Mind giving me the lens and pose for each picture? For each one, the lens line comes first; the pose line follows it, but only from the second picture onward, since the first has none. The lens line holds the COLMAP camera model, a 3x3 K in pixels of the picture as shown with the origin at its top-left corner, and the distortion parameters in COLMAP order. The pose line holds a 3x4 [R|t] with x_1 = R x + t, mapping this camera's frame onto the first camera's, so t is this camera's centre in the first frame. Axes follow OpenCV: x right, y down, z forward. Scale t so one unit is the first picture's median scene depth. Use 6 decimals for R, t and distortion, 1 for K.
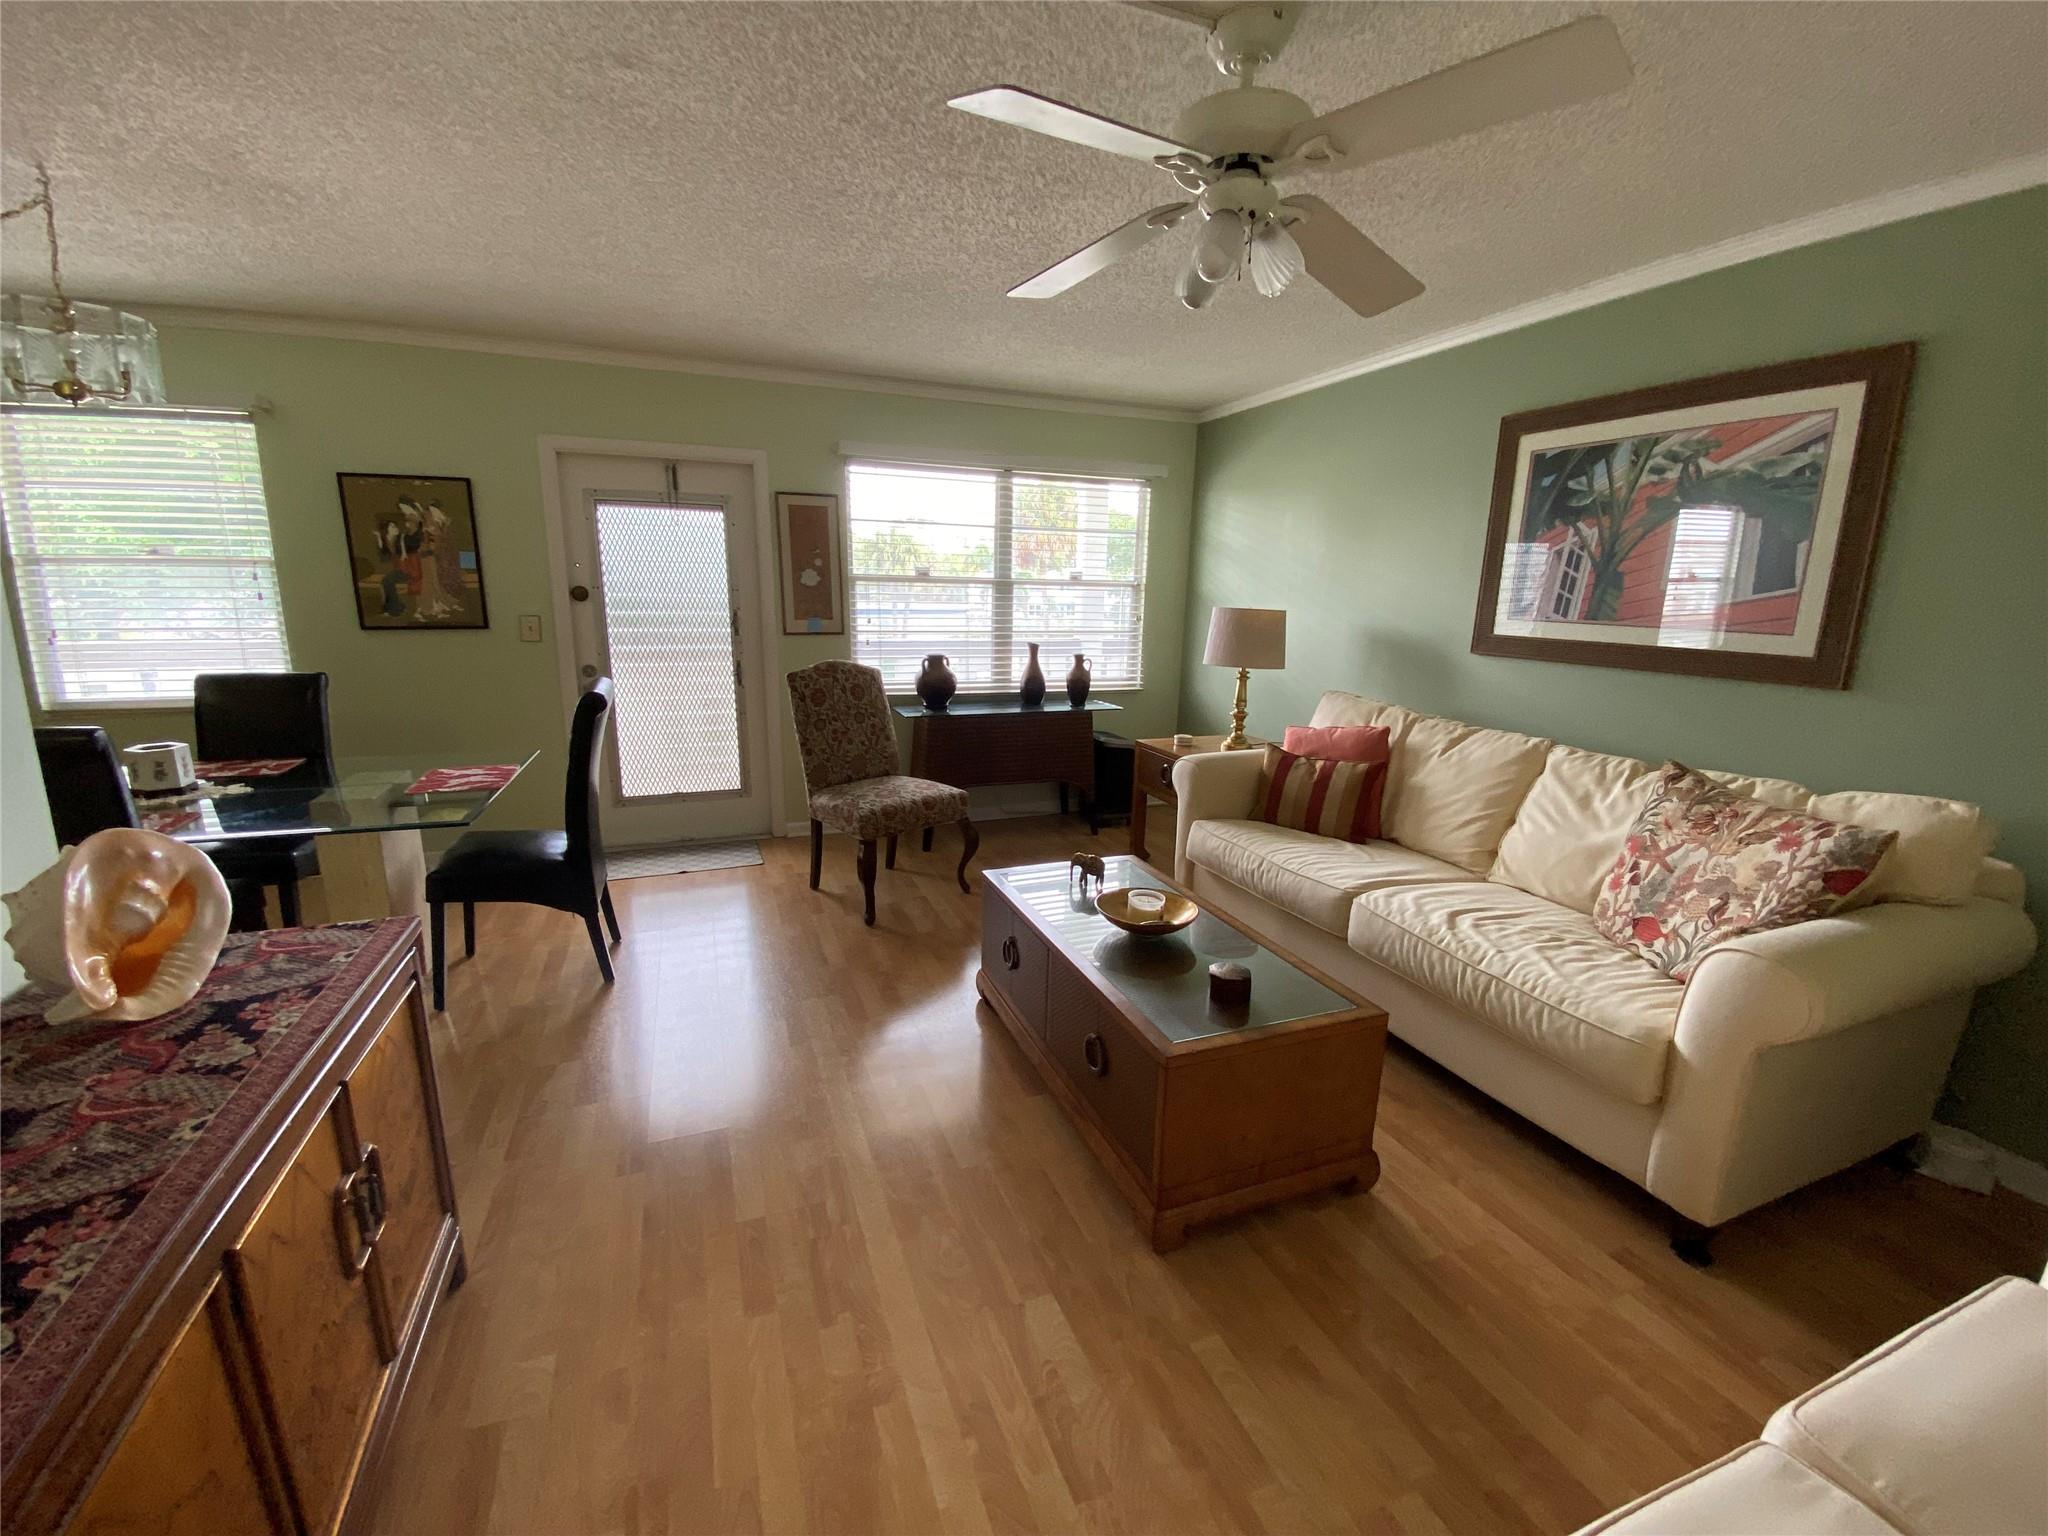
lens RADIAL K [[821.4, 0, 1016.6], [0, 821.4, 769.4], [0, 0, 1]] dist [0.021572, -0.023564]
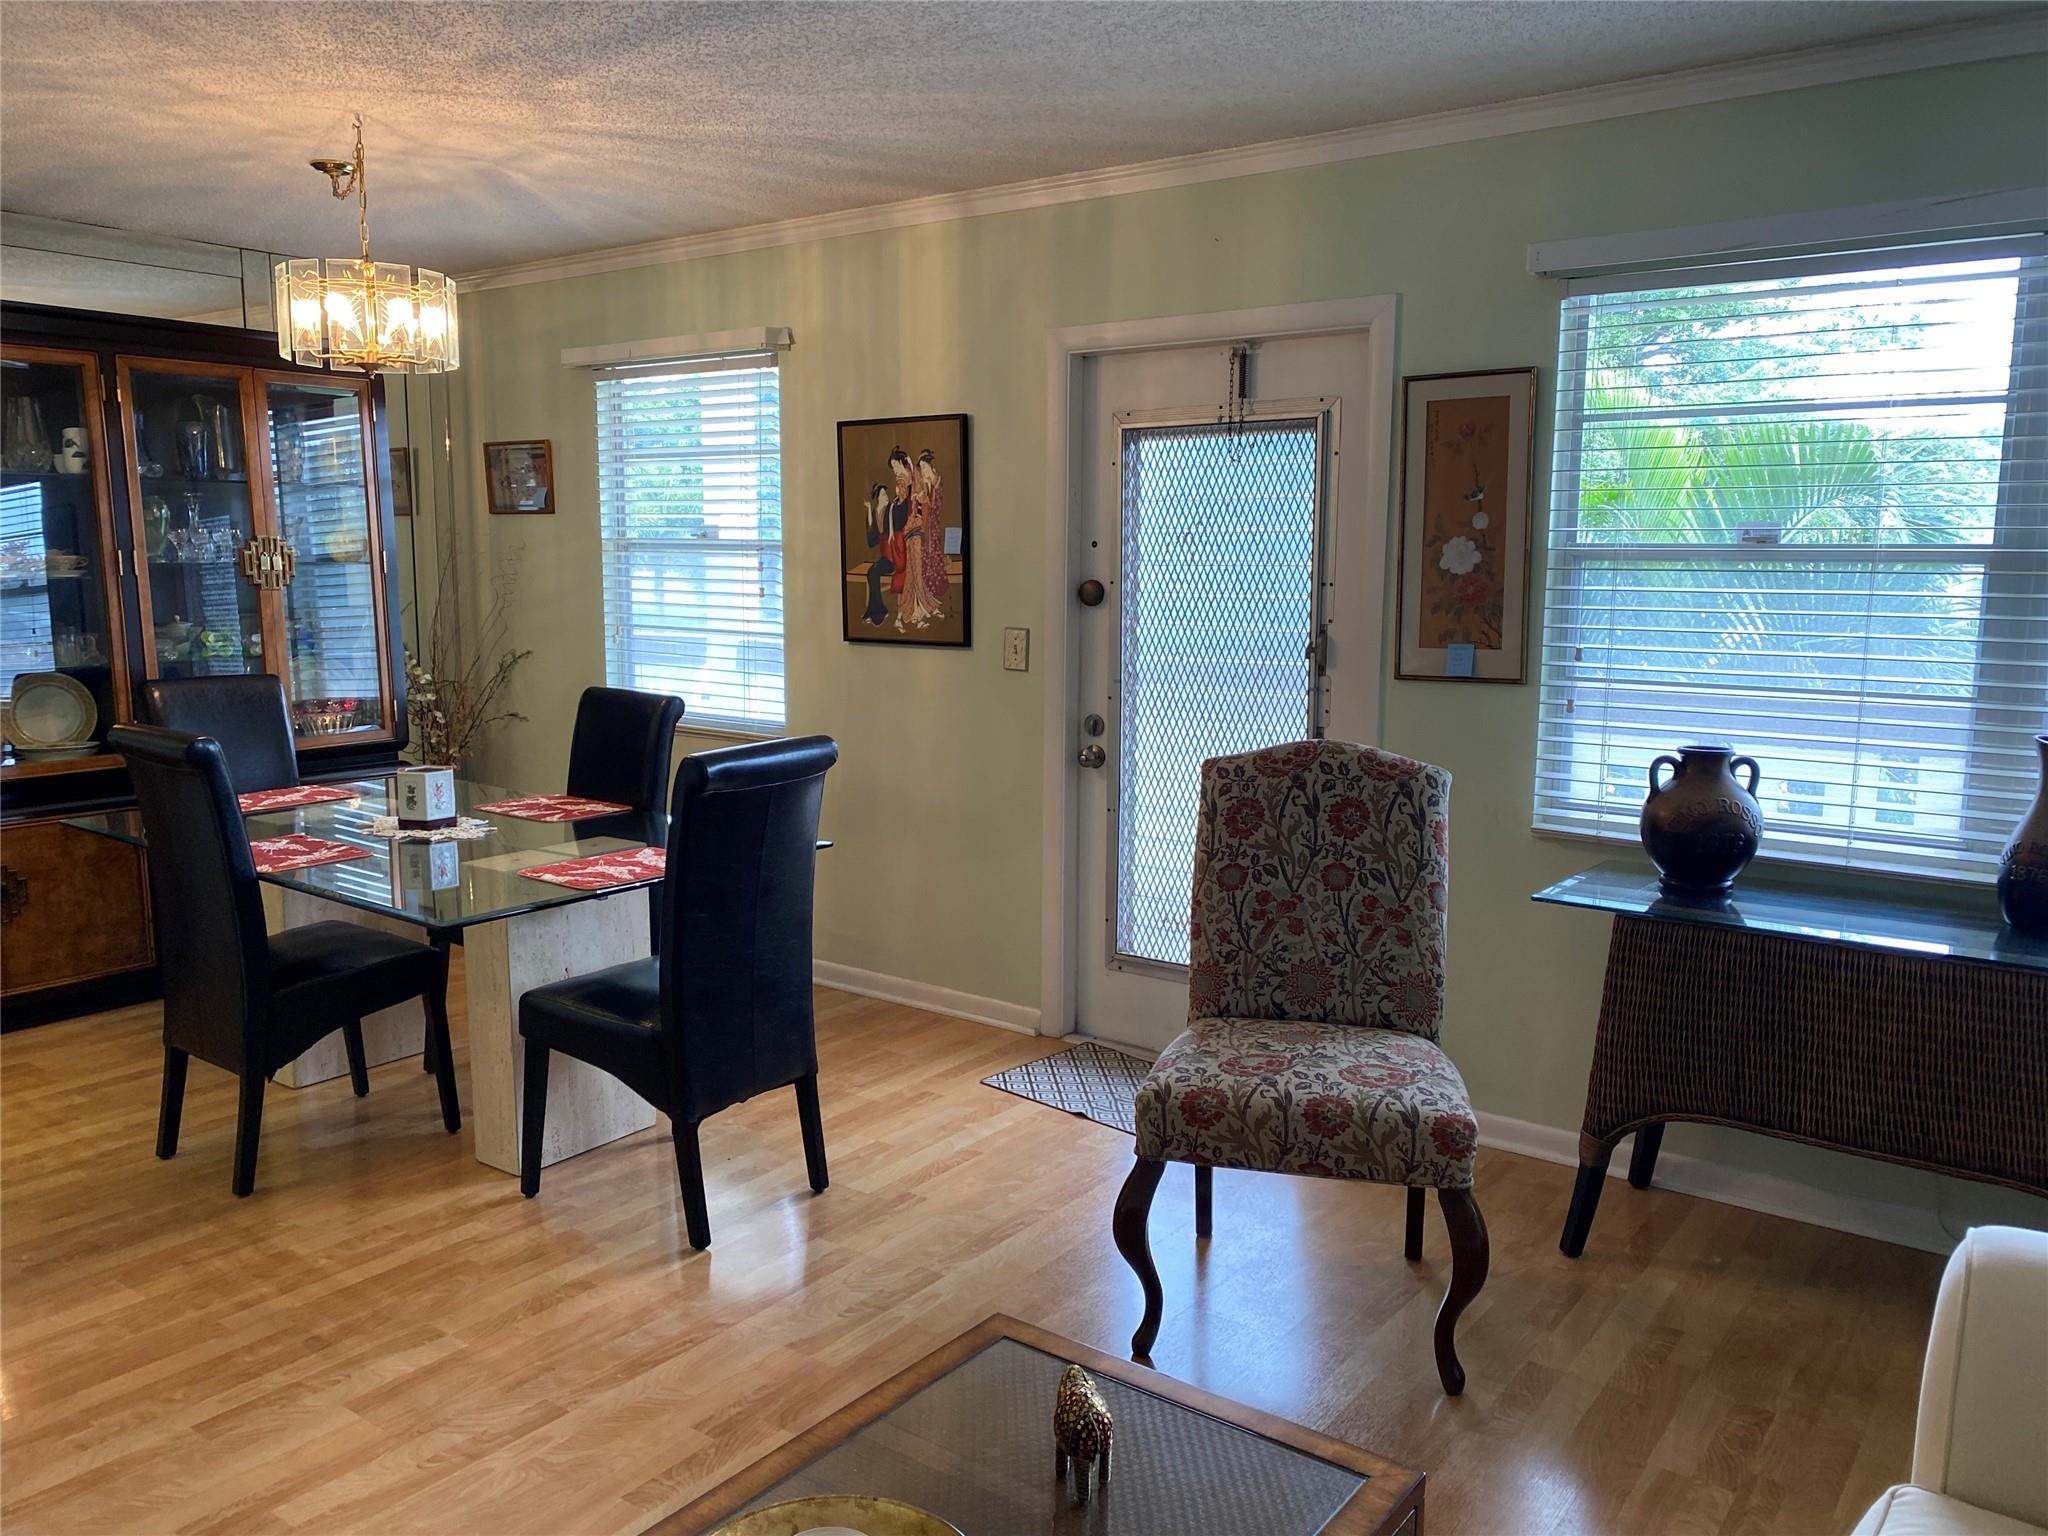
lens RADIAL K [[1533.9, 0, 1026.1], [0, 1533.9, 779.2], [0, 0, 1]] dist [0.080132, -0.055683]
pose [[0.537592, 0.105265, -0.836609, 0.555877], [-0.177911, 0.984001, 0.009488, -0.131755], [0.824222, 0.143741, 0.547719, 0.599221]]
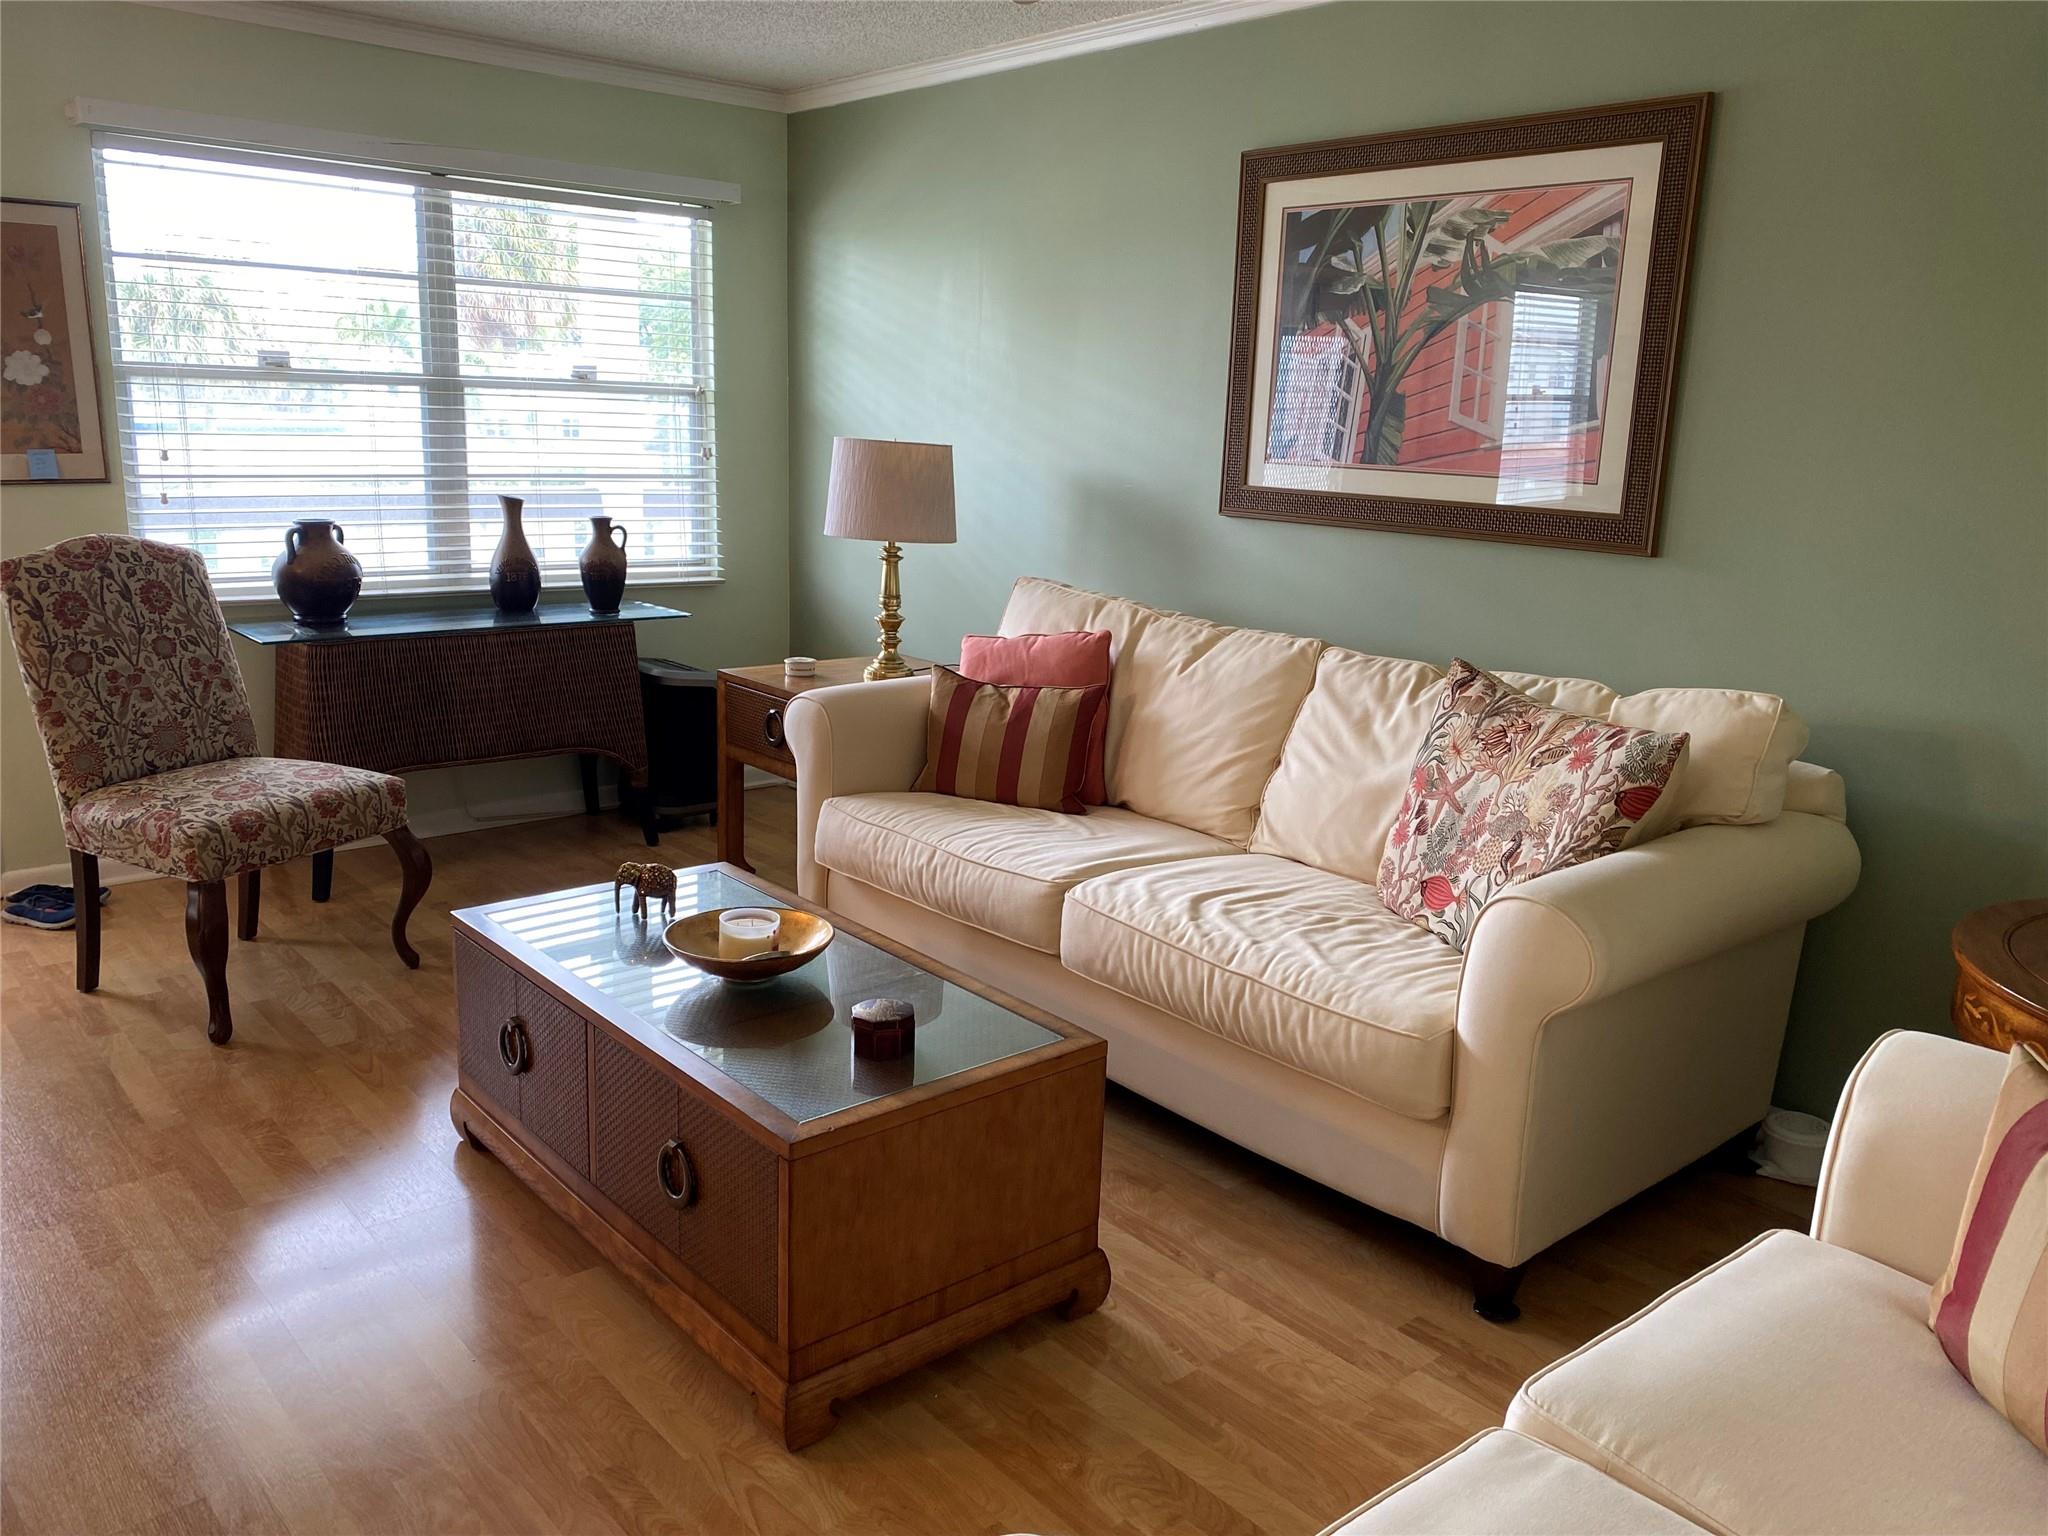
lens RADIAL K [[1565.5, 0, 1024.0], [0, 1565.5, 768.0], [0, 0, 1]] dist [0.102212, -0.169270]
pose [[0.943172, -0.062484, 0.326378, -0.020803], [0.055768, 0.997996, 0.029903, 0.017207], [-0.327593, -0.010002, 0.944766, -0.153379]]
